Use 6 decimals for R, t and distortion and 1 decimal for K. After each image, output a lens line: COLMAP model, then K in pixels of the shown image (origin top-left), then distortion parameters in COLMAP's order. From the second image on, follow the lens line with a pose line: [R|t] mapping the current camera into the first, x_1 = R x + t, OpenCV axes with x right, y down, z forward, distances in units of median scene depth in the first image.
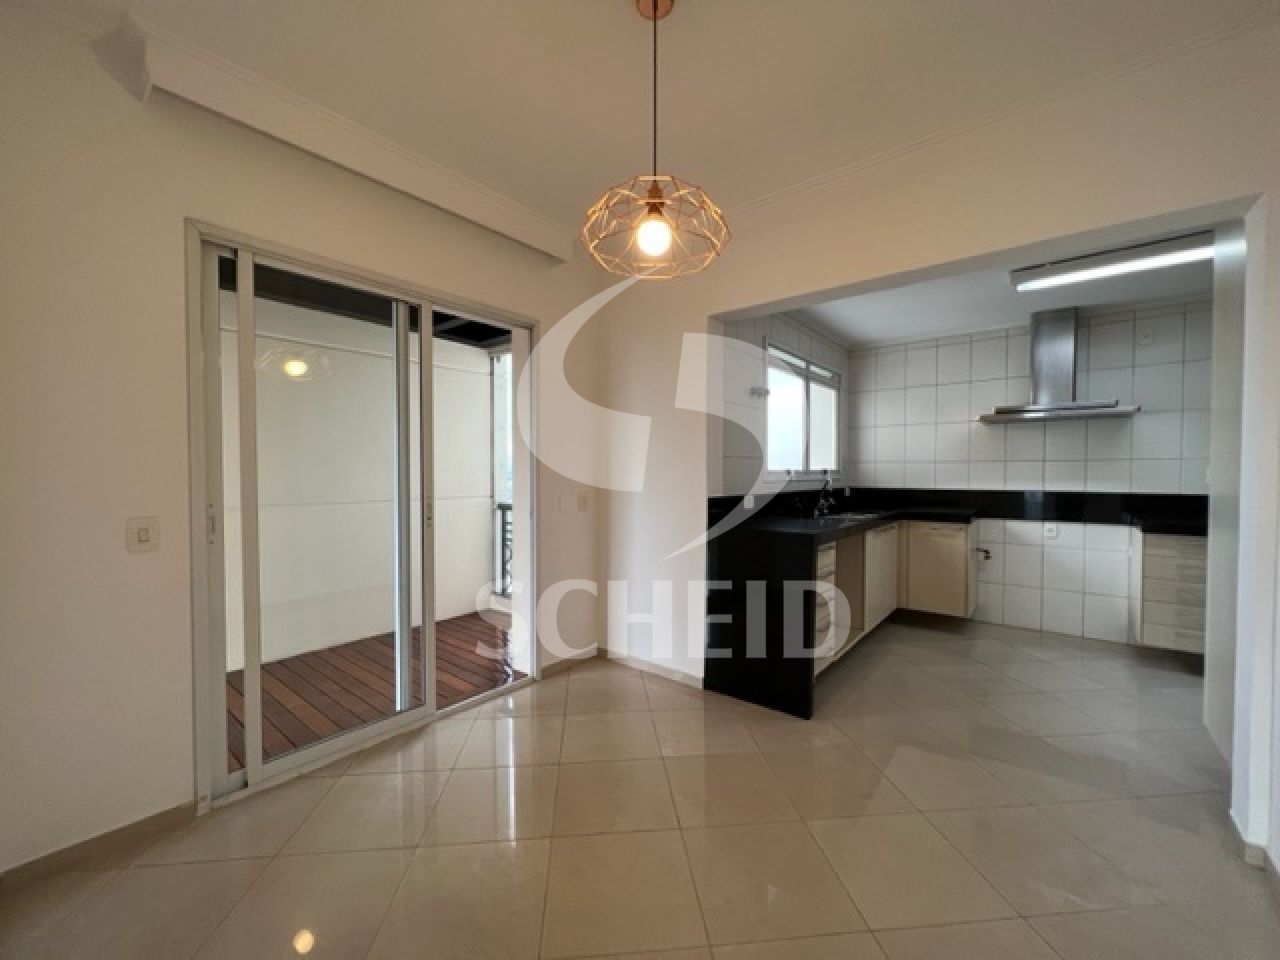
lens RADIAL K [[513.6, 0, 632.2], [0, 513.6, 482.1], [0, 0, 1]] dist [-0.011147, 0.000883]
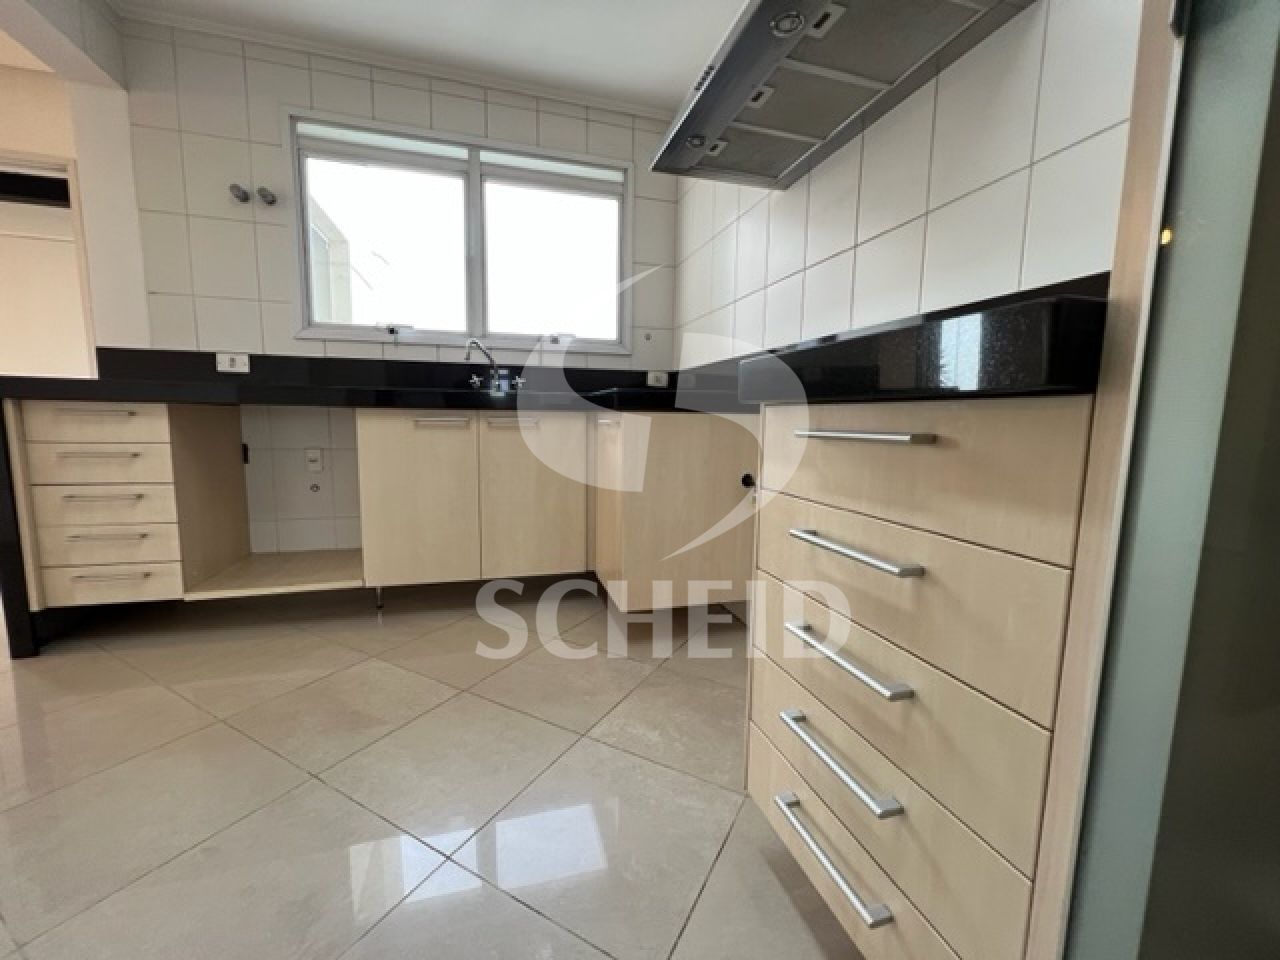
lens RADIAL K [[513.6, 0, 643.6], [0, 513.6, 485.5], [0, 0, 1]] dist [-0.011147, 0.000883]
pose [[0.832989, 0.083312, -0.546981, 0.877168], [-0.028936, 0.993805, 0.107302, 0.092425], [0.552532, -0.073554, 0.830240, 0.583375]]
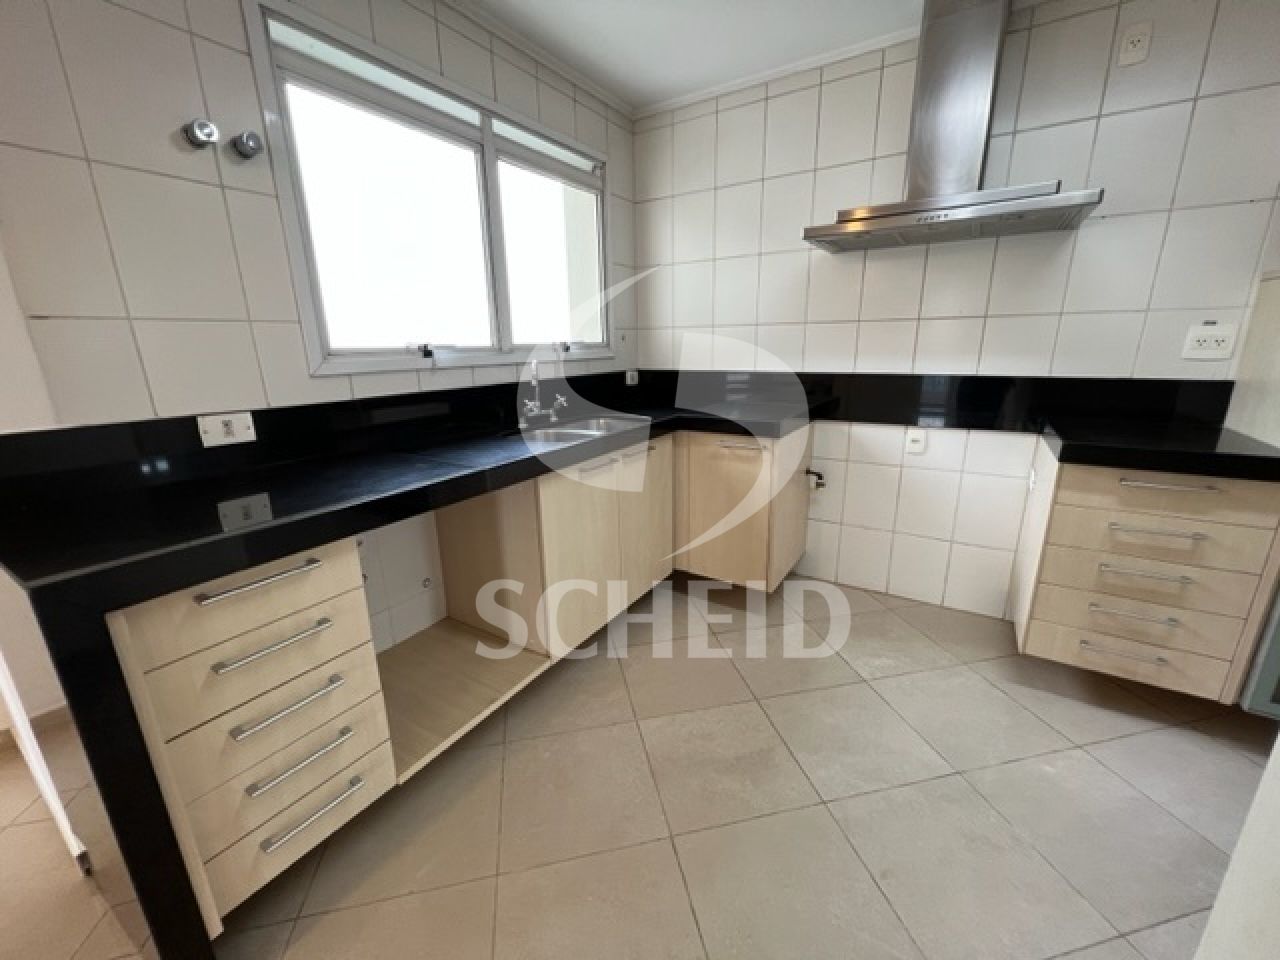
lens RADIAL K [[513.6, 0, 638.0], [0, 513.6, 487.4], [0, 0, 1]] dist [-0.011147, 0.000883]
pose [[0.991865, -0.053332, 0.115580, 0.412236], [0.022884, 0.967913, 0.250243, -0.009768], [-0.125218, -0.245563, 0.961259, 0.436808]]
